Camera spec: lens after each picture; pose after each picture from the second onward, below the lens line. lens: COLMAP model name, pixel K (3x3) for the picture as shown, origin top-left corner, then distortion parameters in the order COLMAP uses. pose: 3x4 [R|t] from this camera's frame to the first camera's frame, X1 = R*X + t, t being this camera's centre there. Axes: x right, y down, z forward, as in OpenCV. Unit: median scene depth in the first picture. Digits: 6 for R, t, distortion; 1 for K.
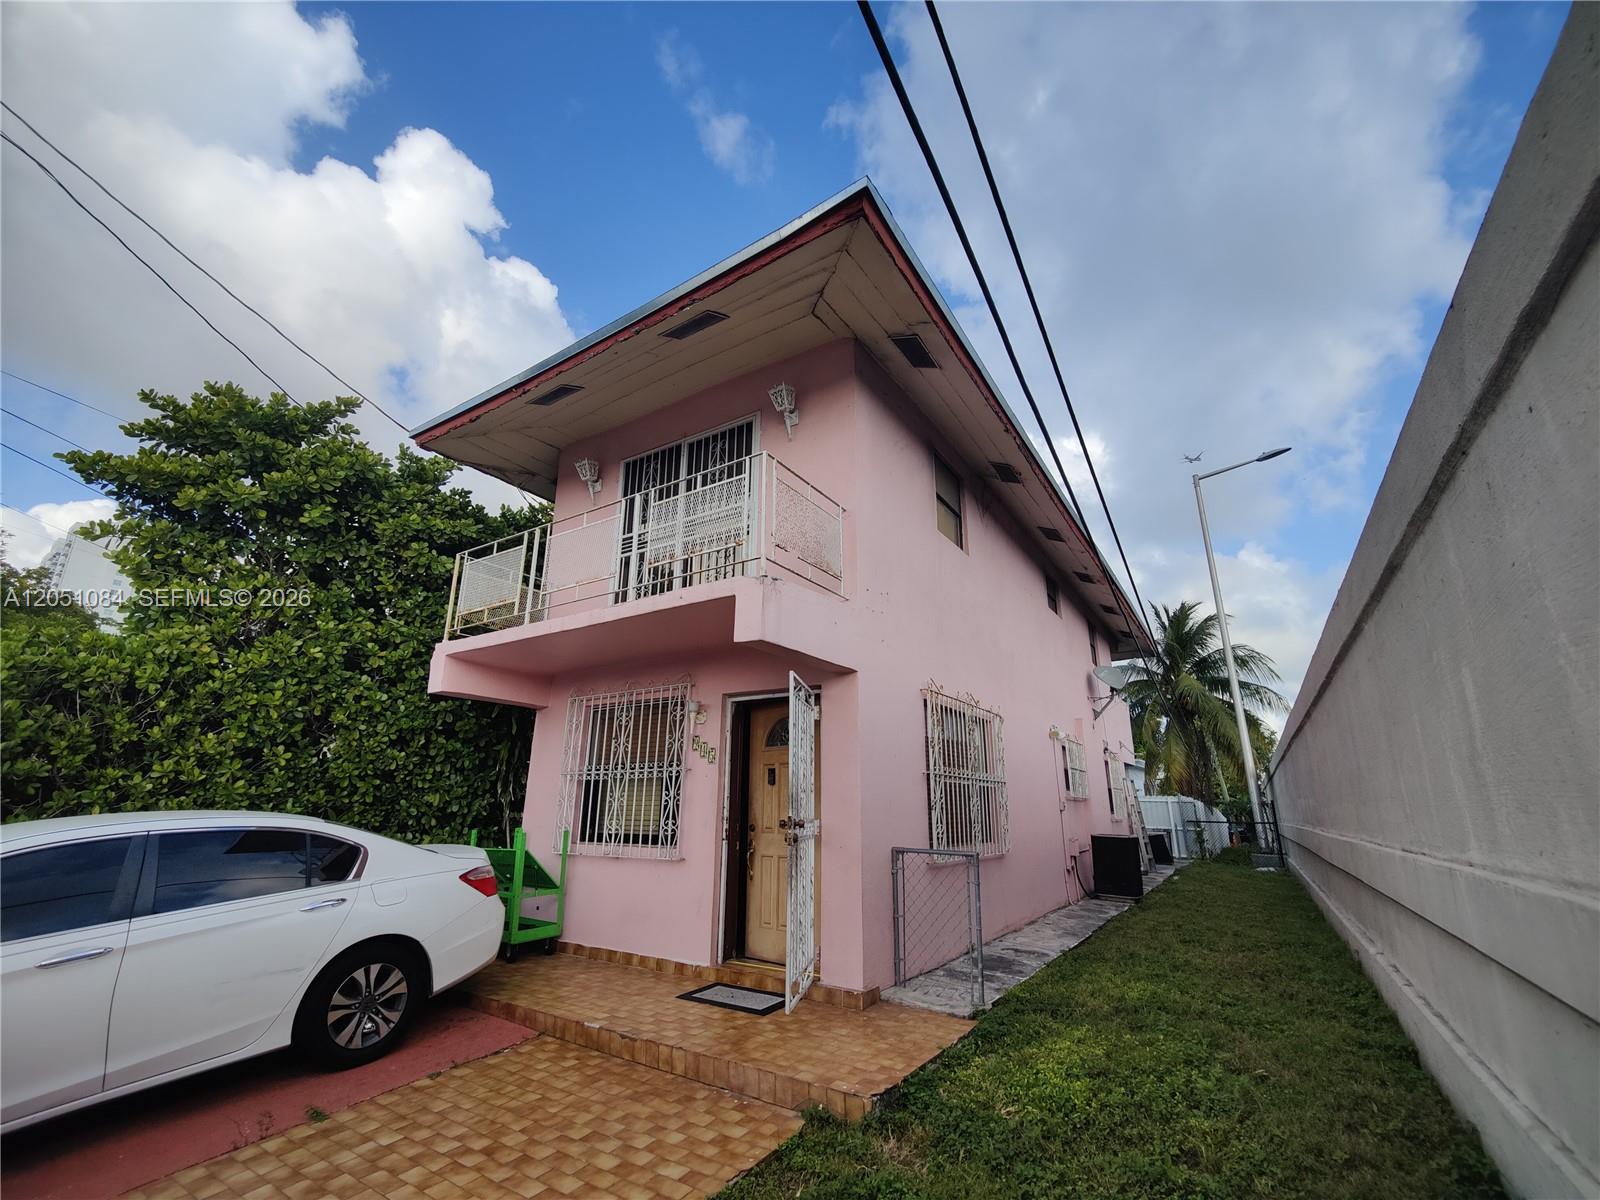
lens RADIAL K [[701.4, 0, 800.0], [0, 701.4, 600.0], [0, 0, 1]] dist [0.019429, -0.013081]
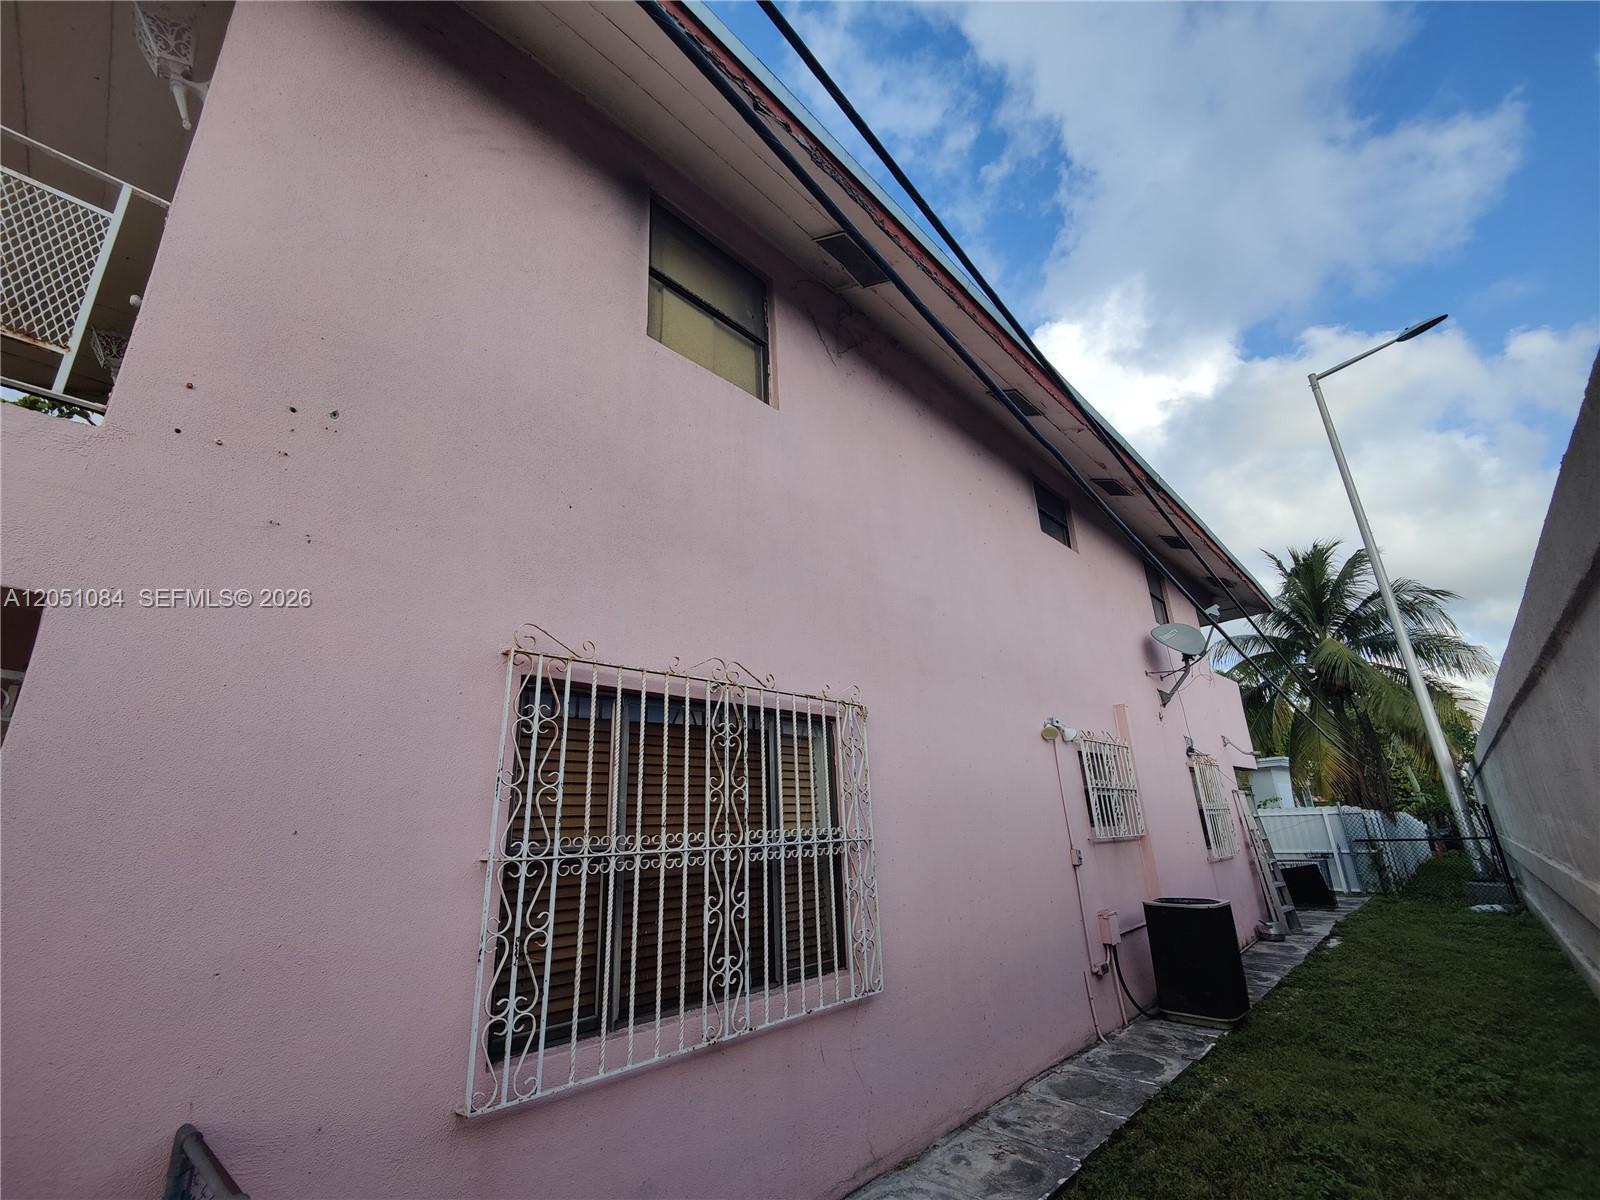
lens RADIAL K [[701.4, 0, 800.0], [0, 701.4, 600.0], [0, 0, 1]] dist [0.019429, -0.013081]
pose [[0.982299, -0.104948, -0.155162, 0.135769], [0.100171, 0.994232, -0.038317, 0.043677], [0.158288, 0.022096, 0.987146, 0.203607]]
